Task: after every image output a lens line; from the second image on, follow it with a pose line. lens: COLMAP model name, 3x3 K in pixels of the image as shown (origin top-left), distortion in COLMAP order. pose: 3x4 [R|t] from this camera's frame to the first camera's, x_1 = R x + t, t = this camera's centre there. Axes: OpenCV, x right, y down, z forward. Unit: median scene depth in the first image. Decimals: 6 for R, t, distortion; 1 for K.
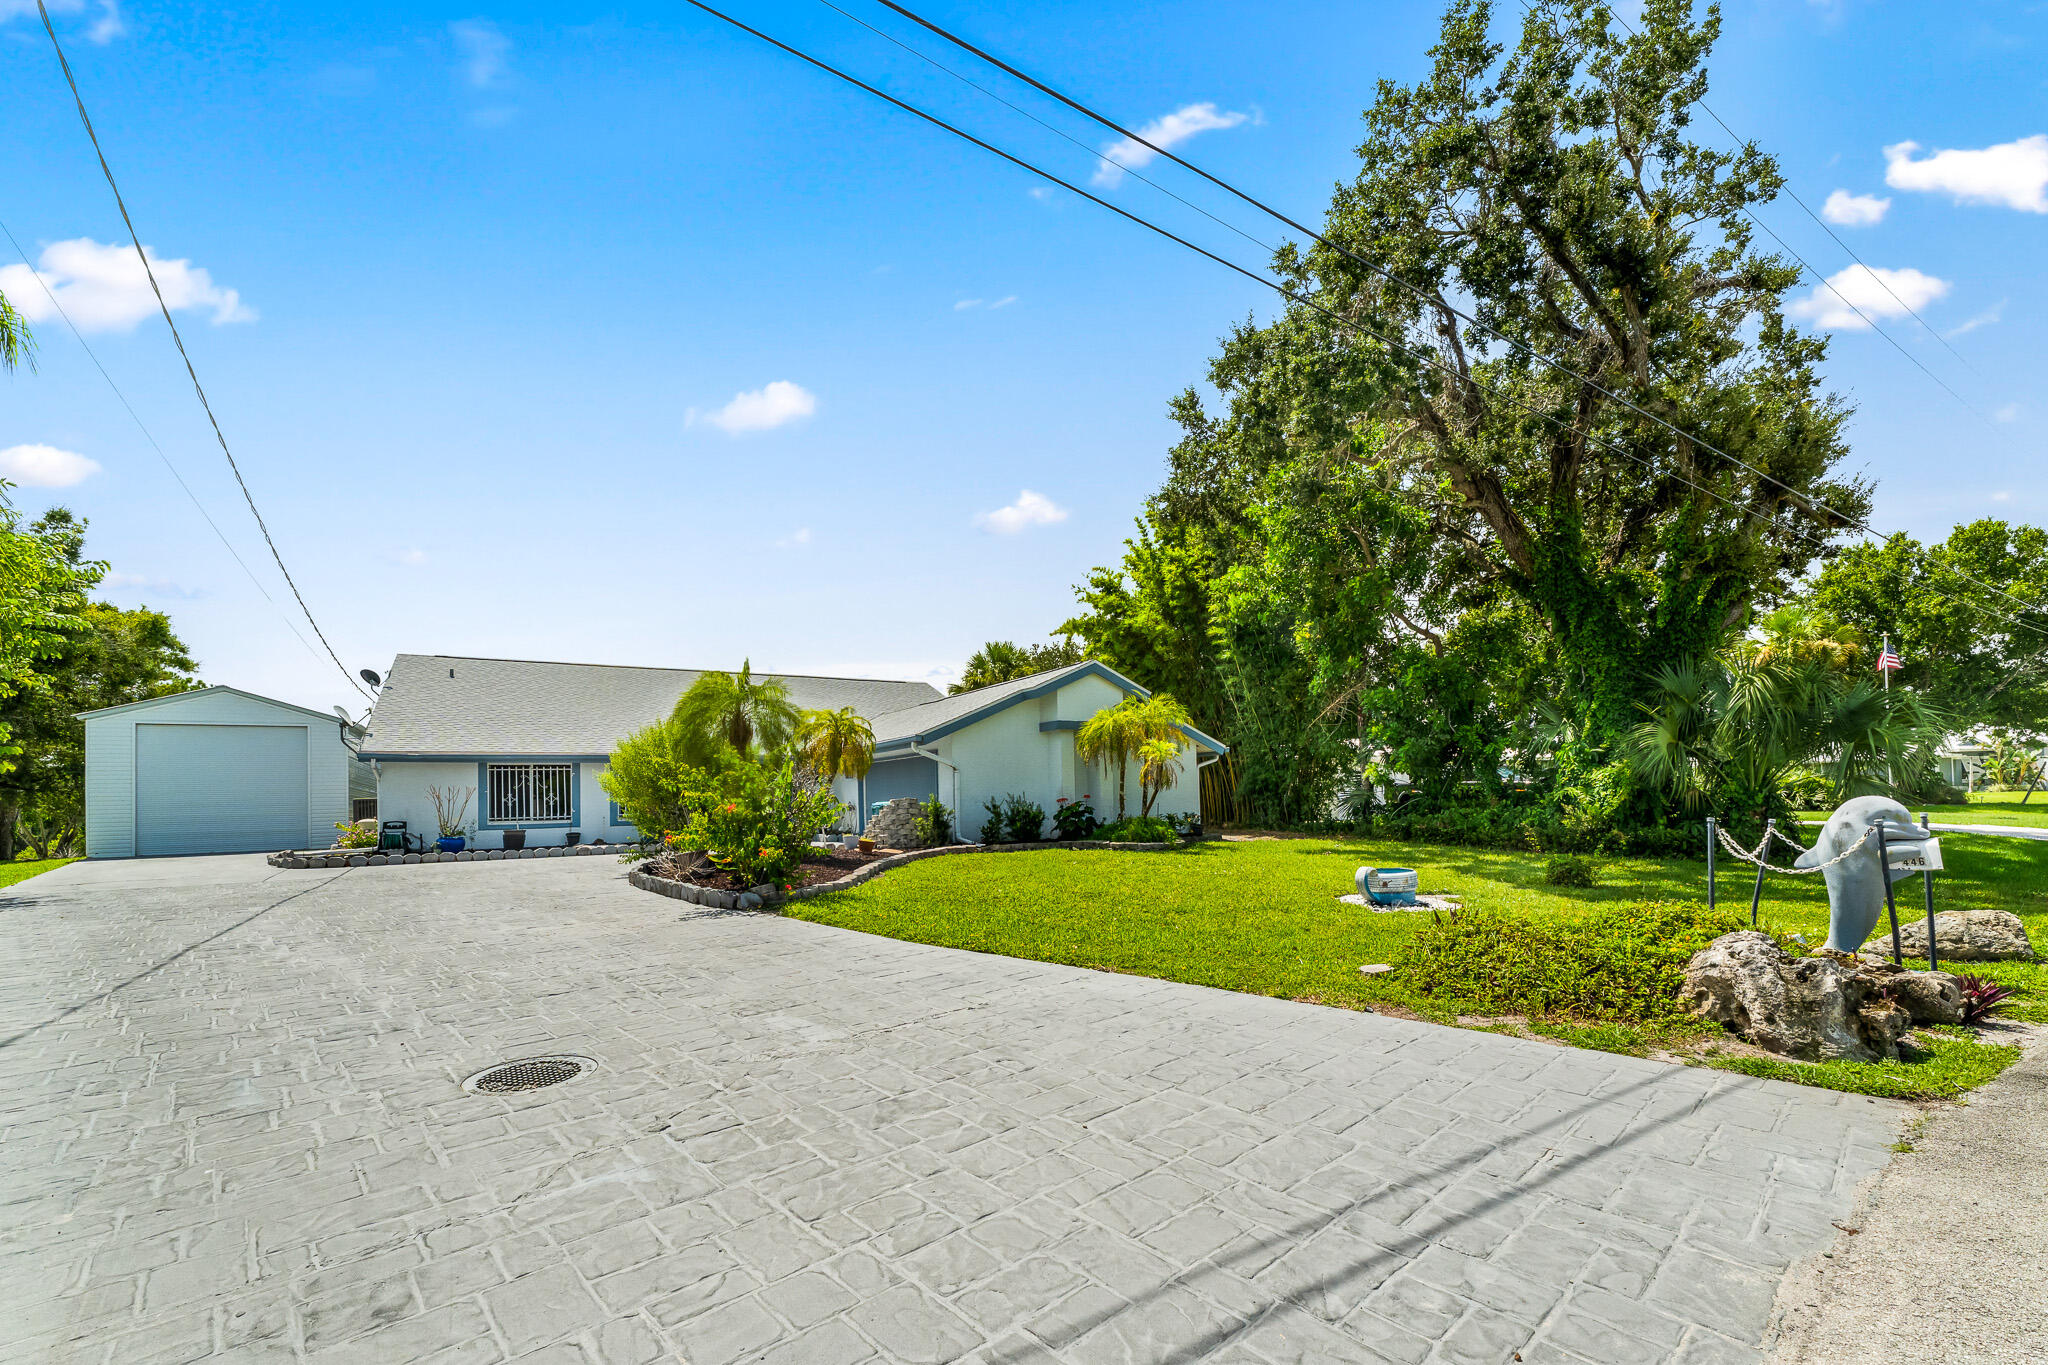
lens RADIAL K [[810.2, 0, 1024.0], [0, 810.2, 682.5], [0, 0, 1]] dist [-0.001129, 0.000488]
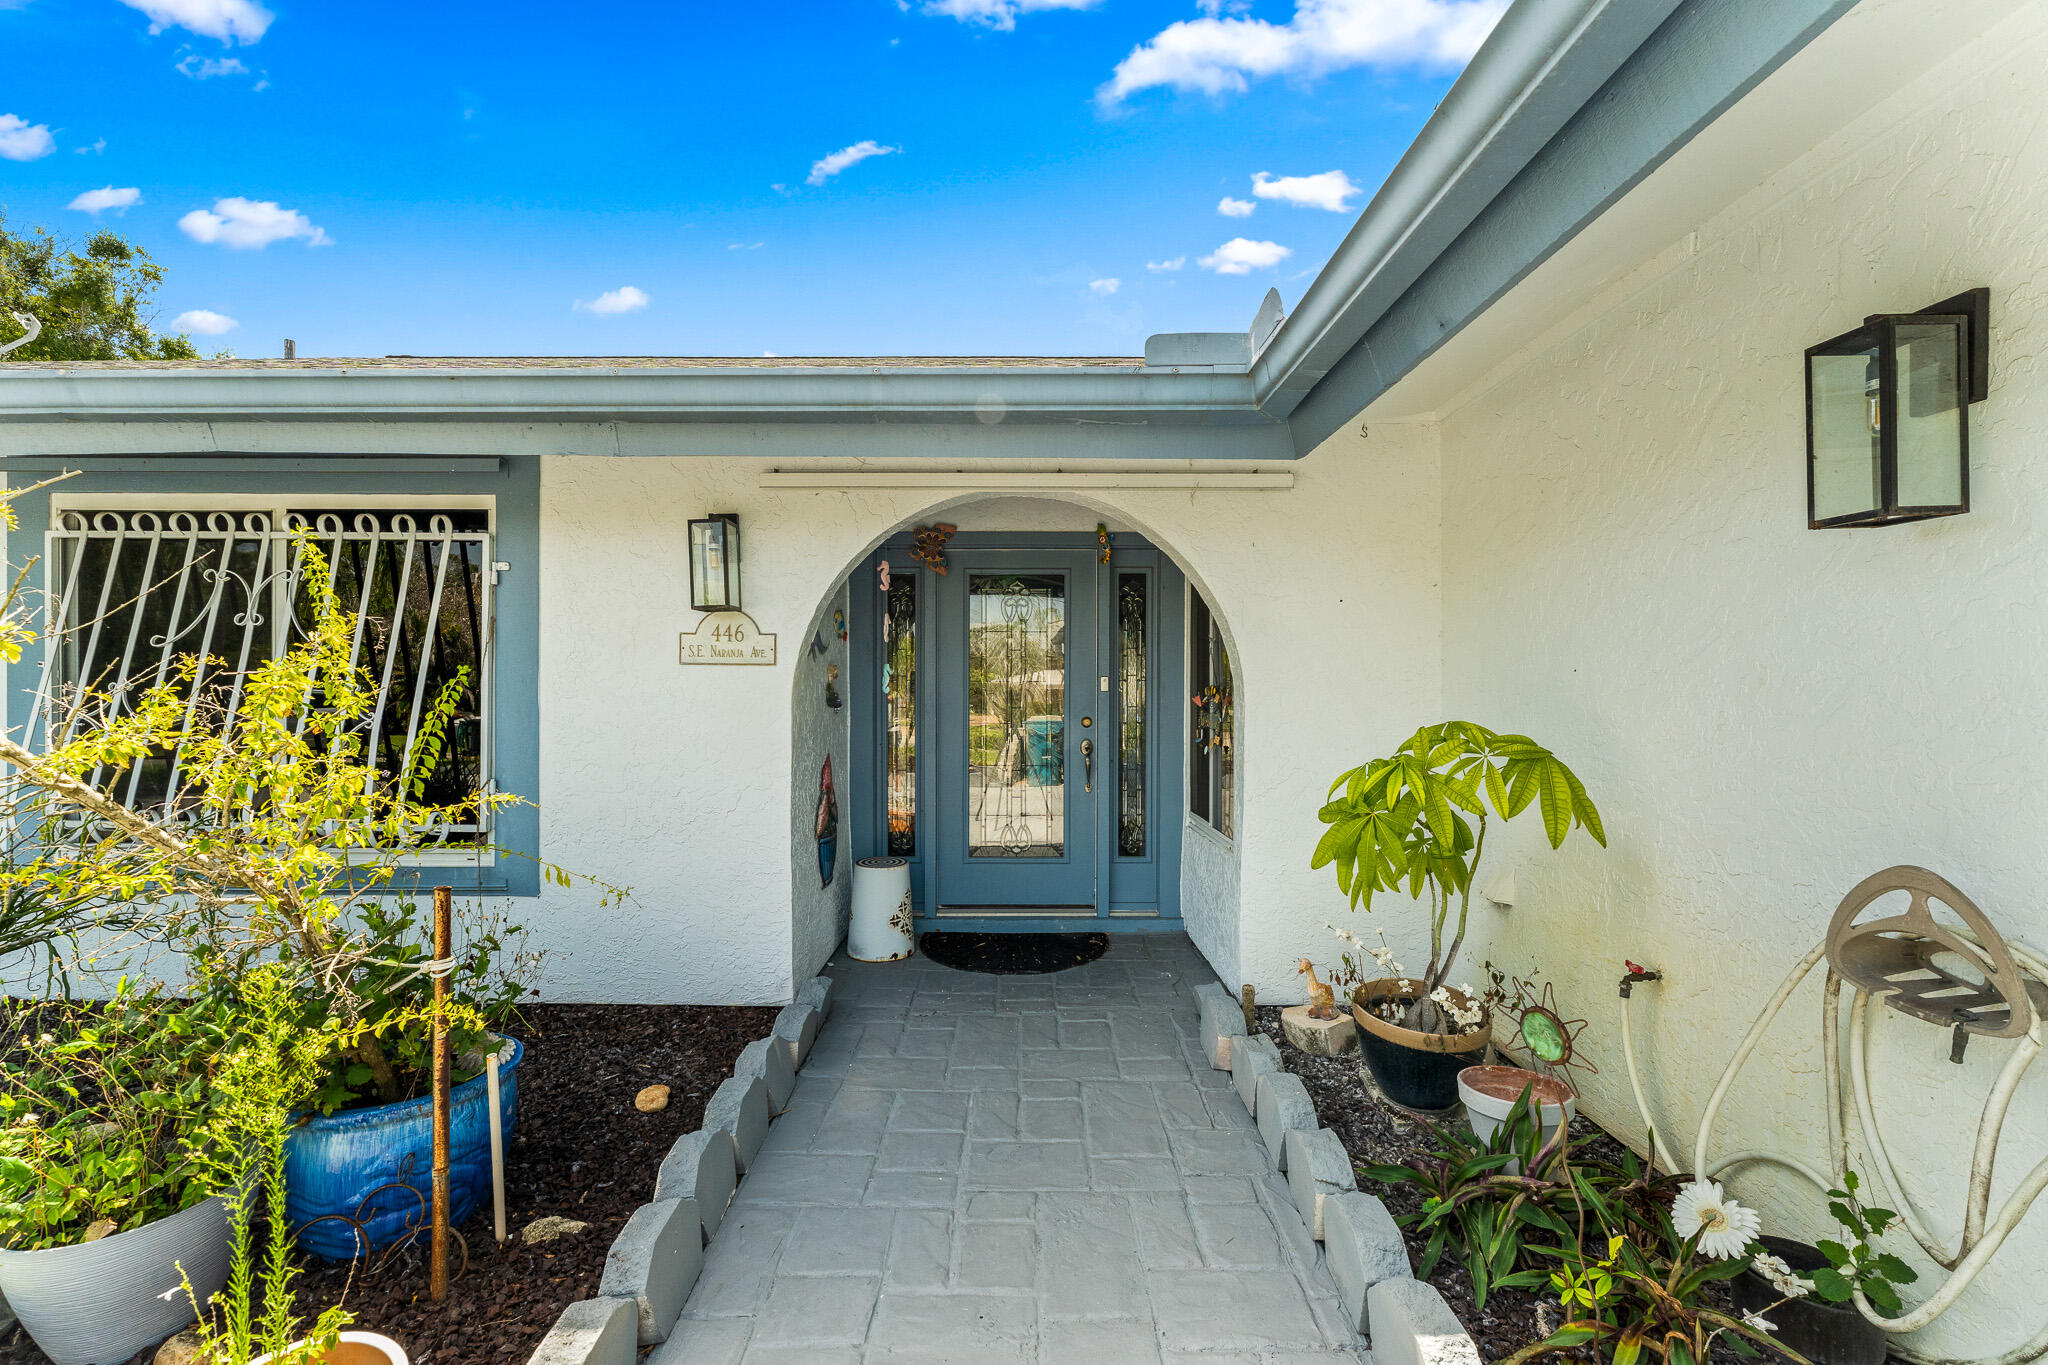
lens RADIAL K [[810.2, 0, 1024.0], [0, 810.2, 682.5], [0, 0, 1]] dist [-0.001129, 0.000488]
pose [[0.999728, 0.022676, 0.005402, 0.577072], [-0.022358, 0.998346, -0.052975, 0.570102], [-0.006594, 0.052840, 0.998581, -0.730812]]
